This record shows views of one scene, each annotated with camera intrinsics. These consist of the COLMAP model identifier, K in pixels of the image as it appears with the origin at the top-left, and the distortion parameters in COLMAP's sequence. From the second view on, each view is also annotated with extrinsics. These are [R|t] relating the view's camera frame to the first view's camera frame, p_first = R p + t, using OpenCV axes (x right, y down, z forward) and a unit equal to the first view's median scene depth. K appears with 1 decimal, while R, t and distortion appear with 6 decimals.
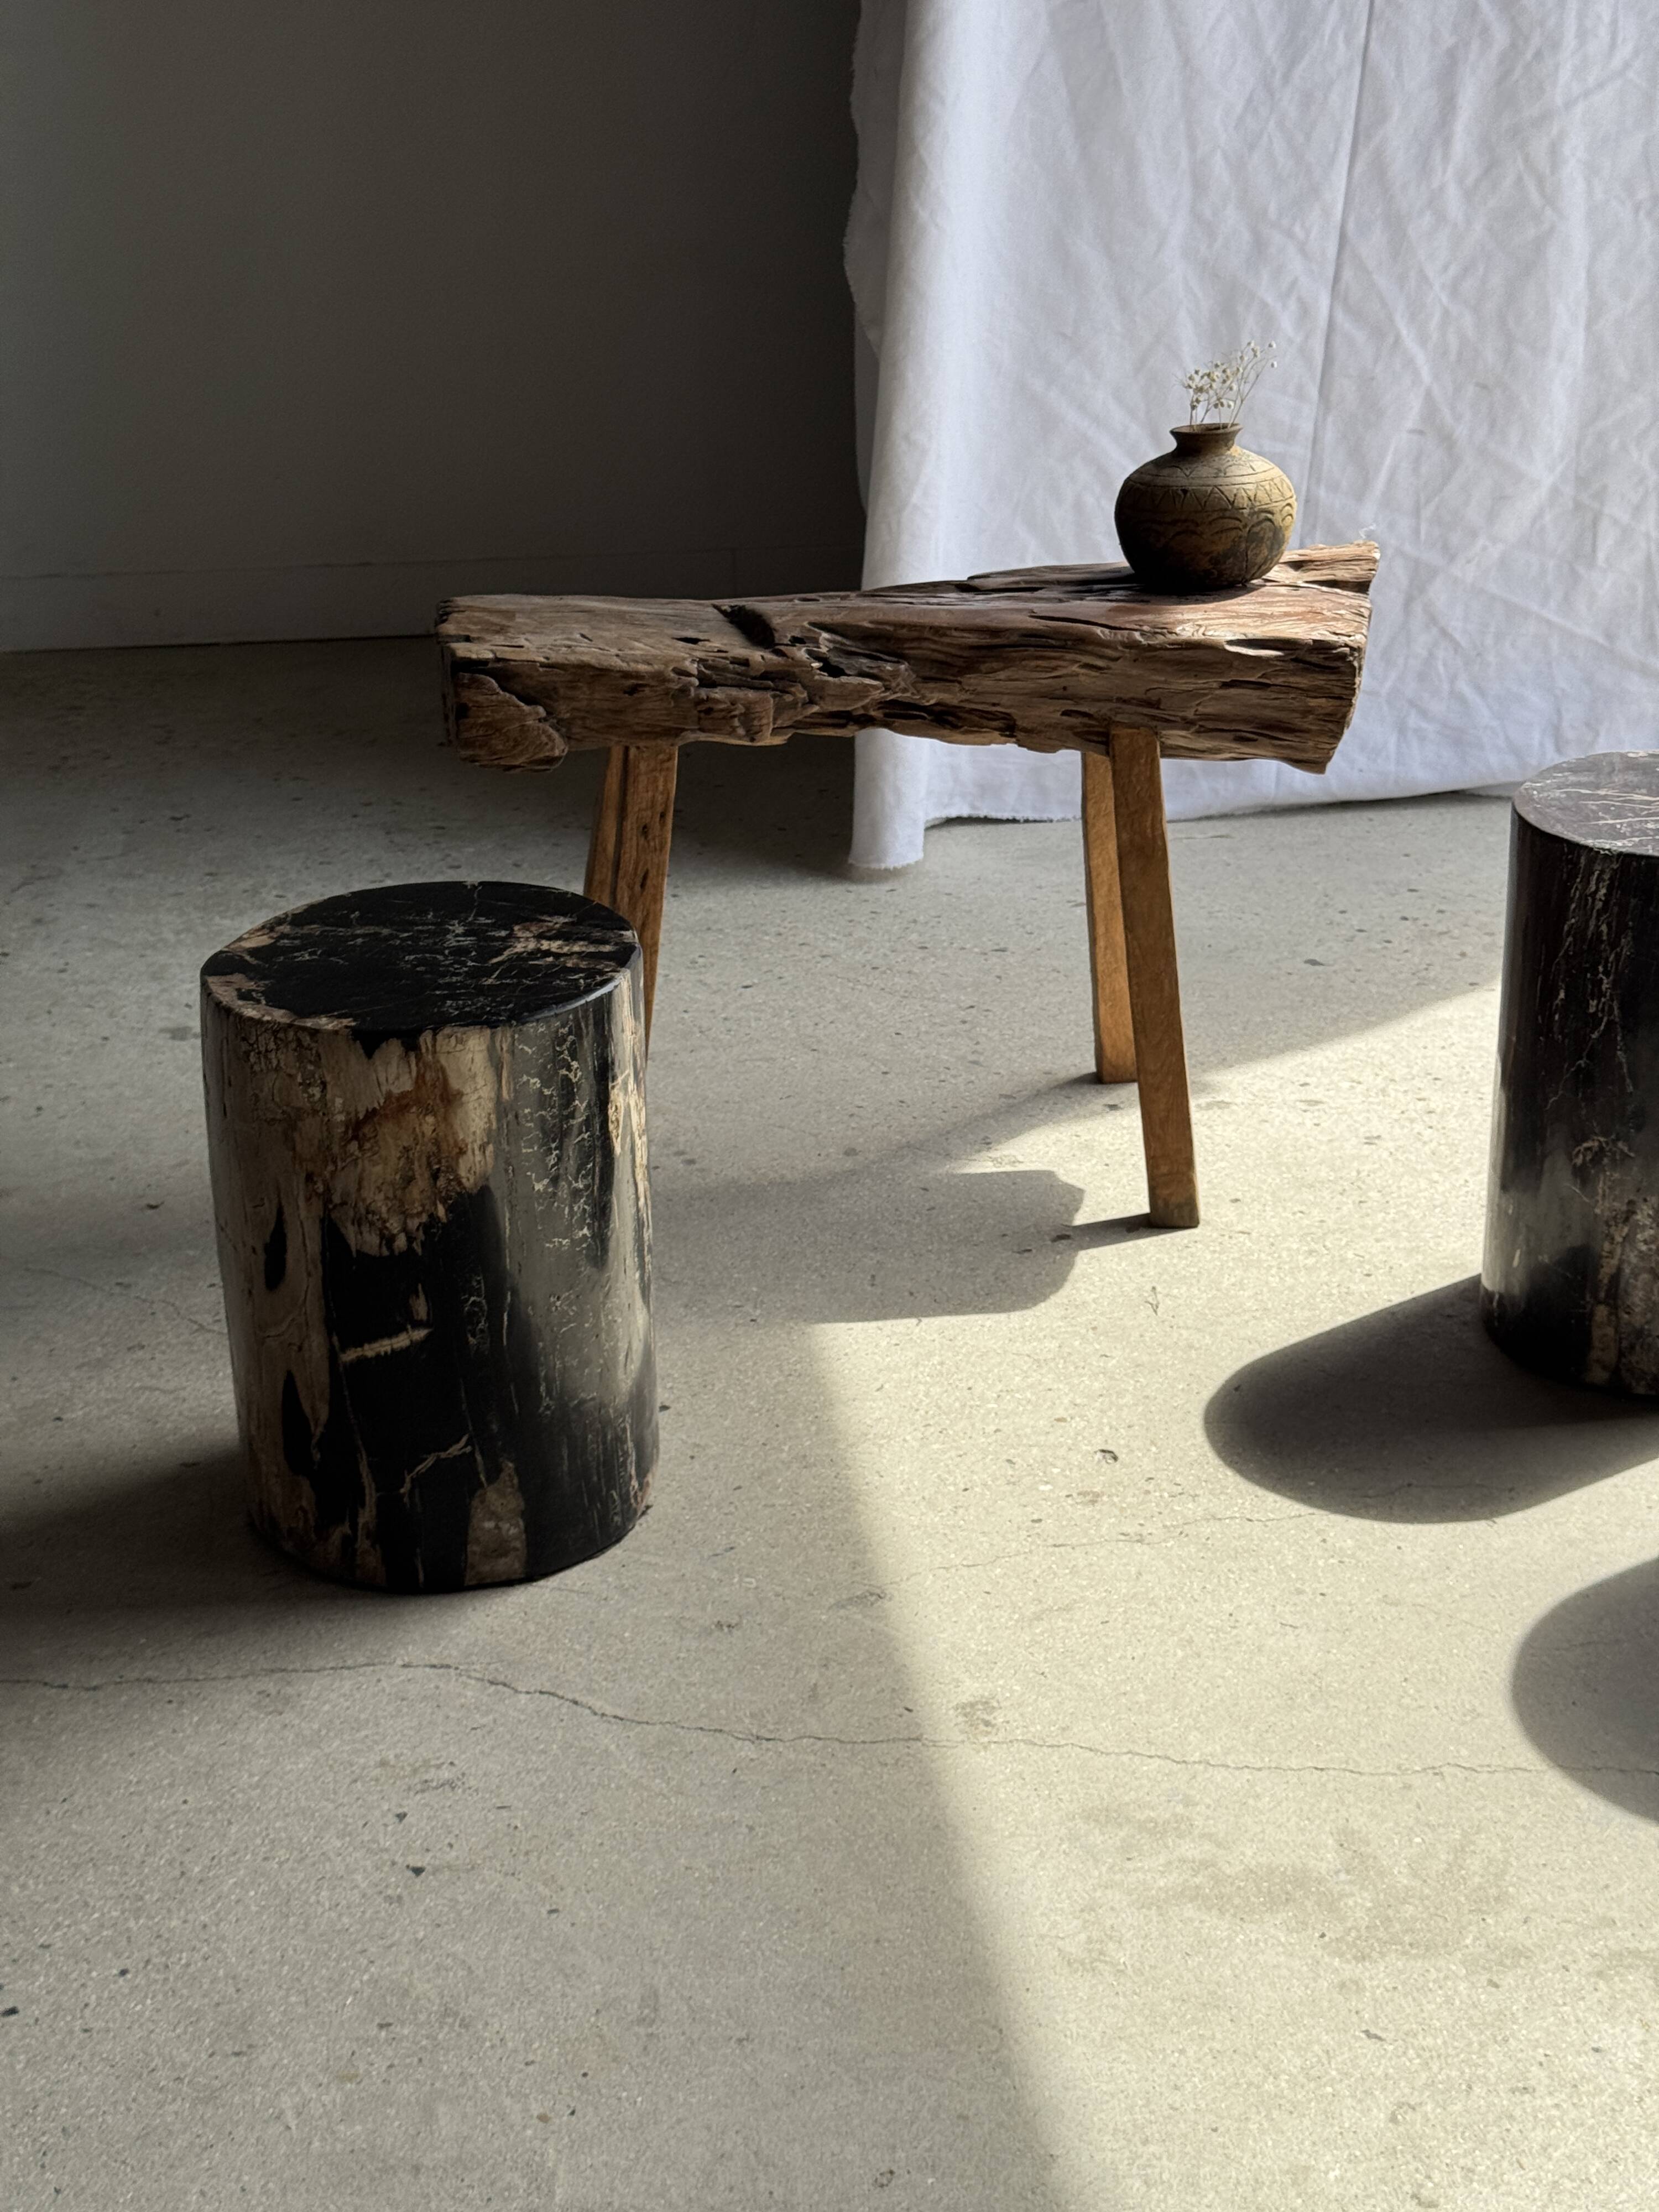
lens RADIAL K [[3157.4, 0, 867.7], [0, 3157.4, 1079.1], [0, 0, 1]] dist [0.215596, -0.549111]
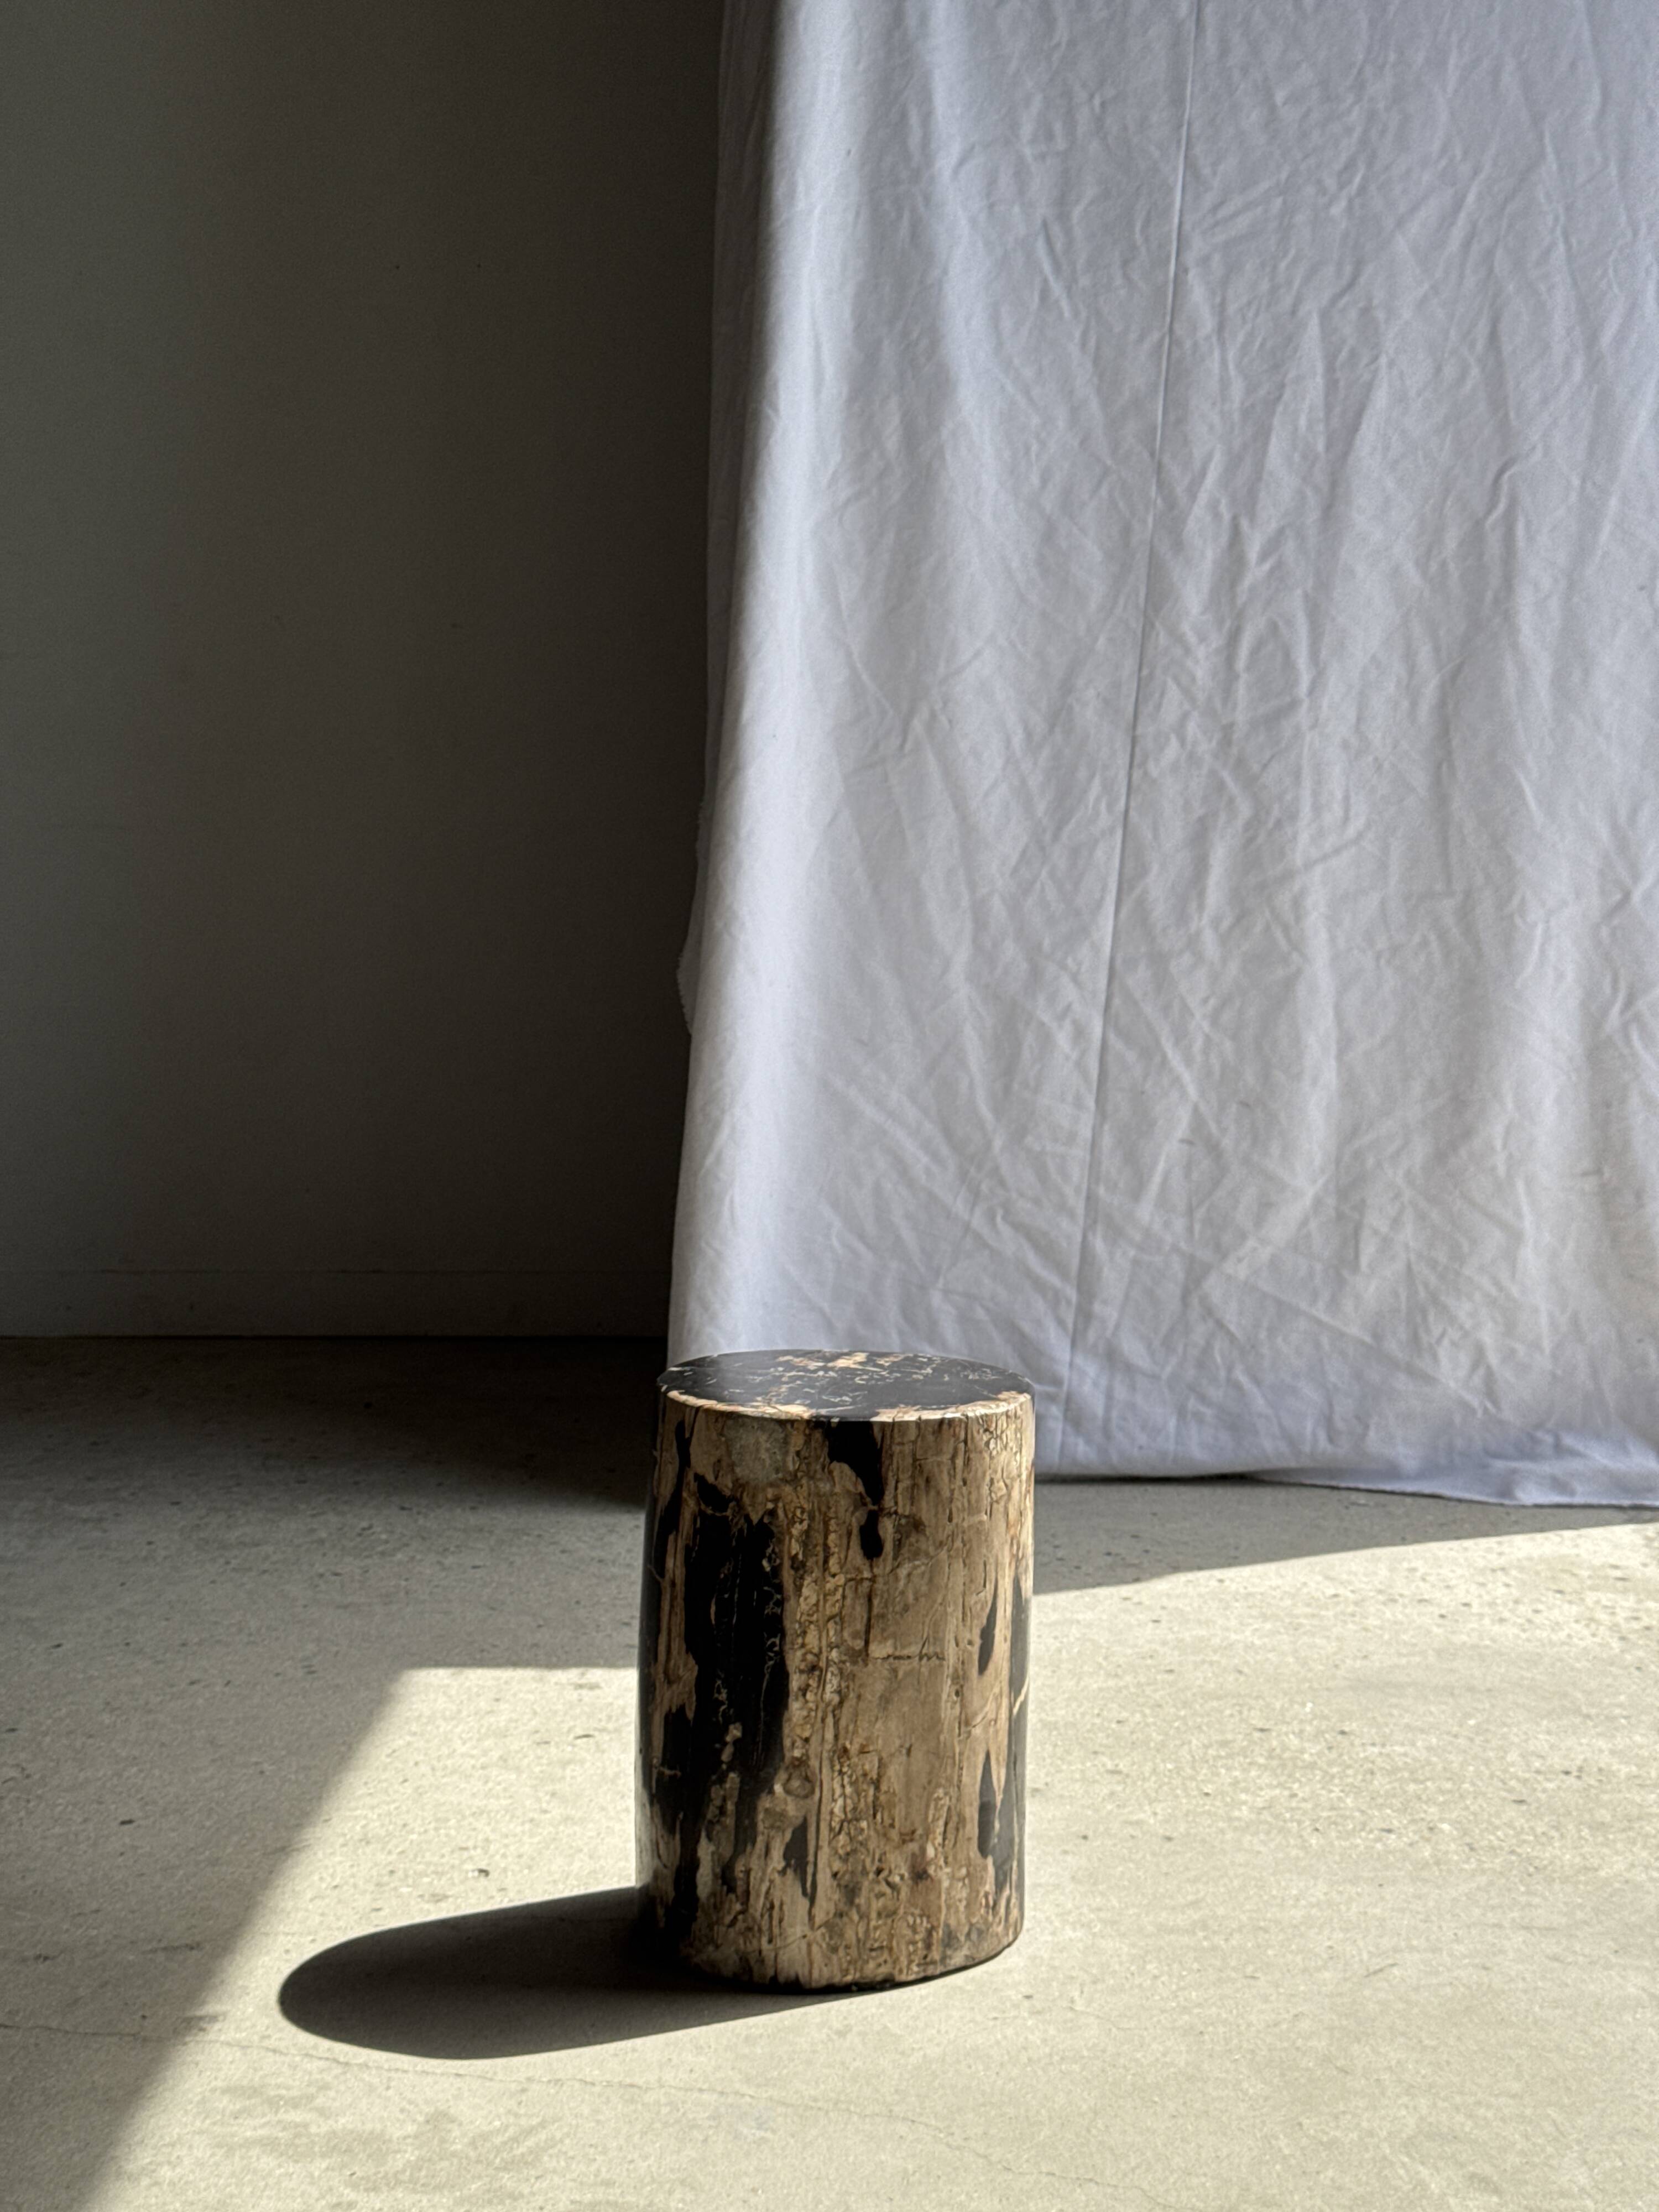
lens RADIAL K [[3156.3, 0, 834.0], [0, 3156.3, 1093.2], [0, 0, 1]] dist [0.145351, -0.277097]
pose [[0.986254, 0.030819, -0.162337, 0.322958], [-0.076319, 0.956342, -0.282108, 0.142745], [0.146555, 0.290620, 0.945548, -0.089022]]
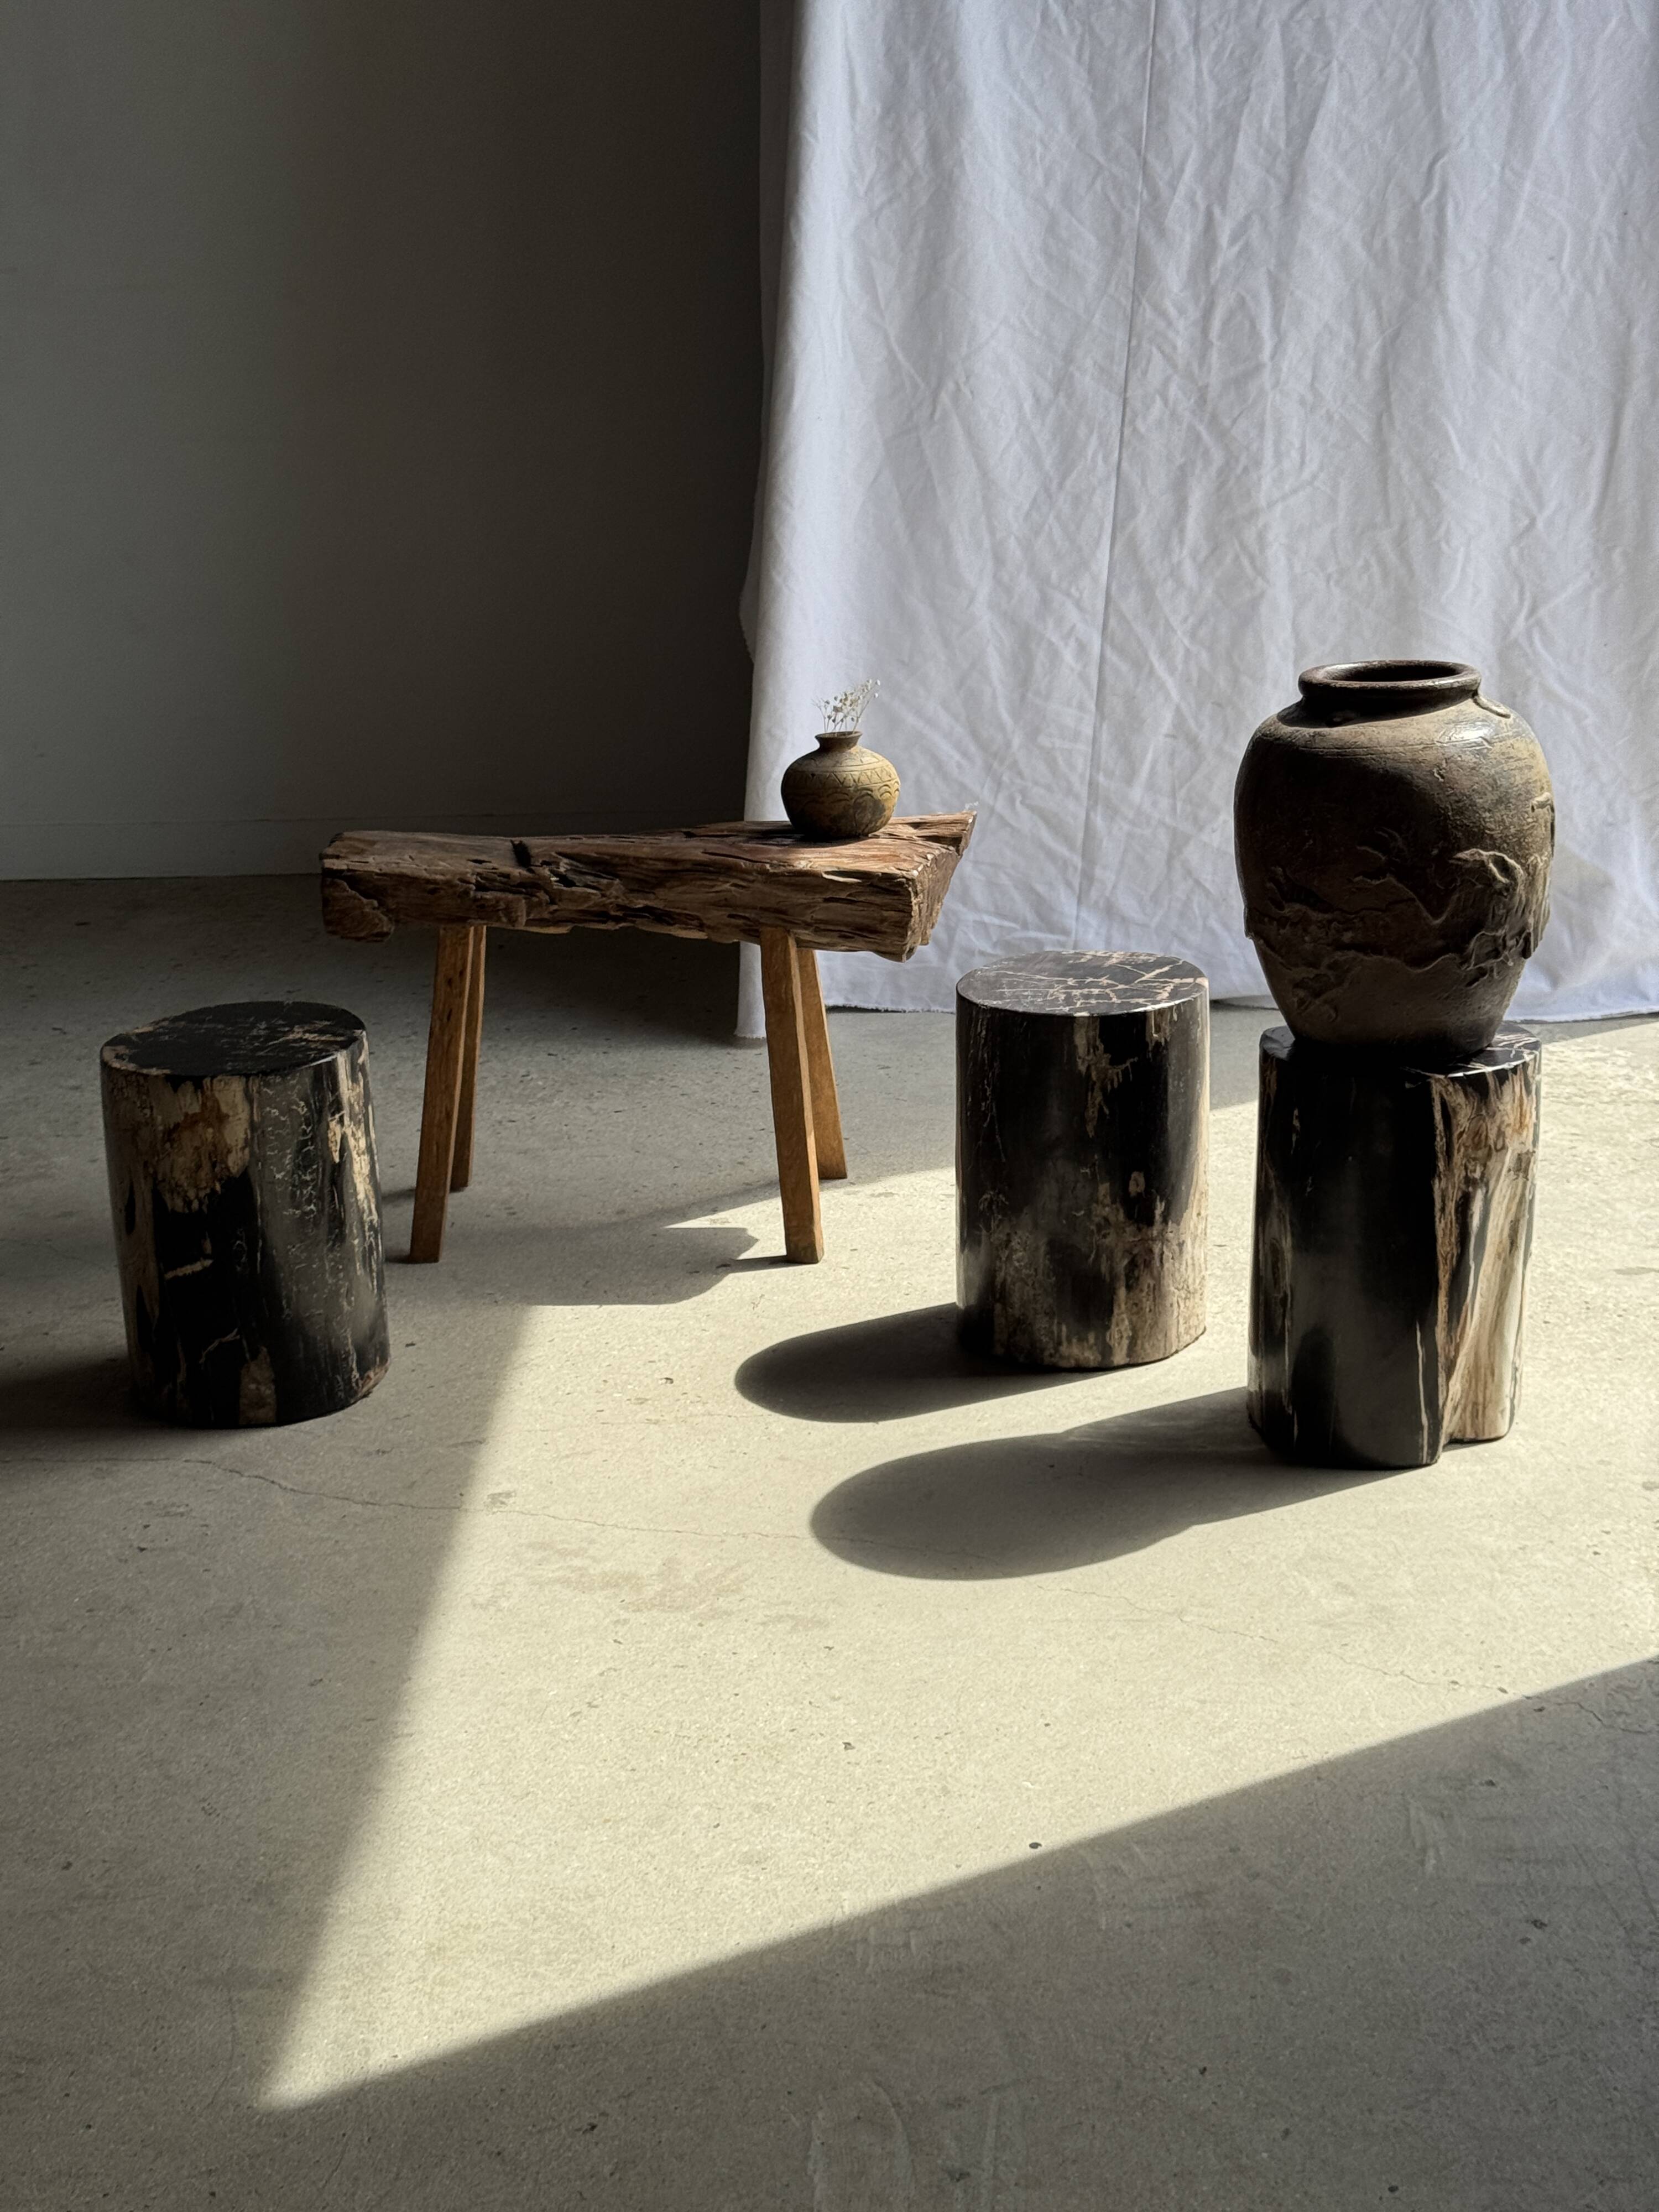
lens RADIAL K [[3152.8, 0, 828.0], [0, 3152.8, 1090.1], [0, 0, 1]] dist [0.180986, -0.428270]
pose [[0.986401, 0.036359, -0.160286, 0.352007], [-0.048847, 0.996011, -0.074674, 0.077982], [0.156931, 0.081488, 0.984242, -0.473843]]
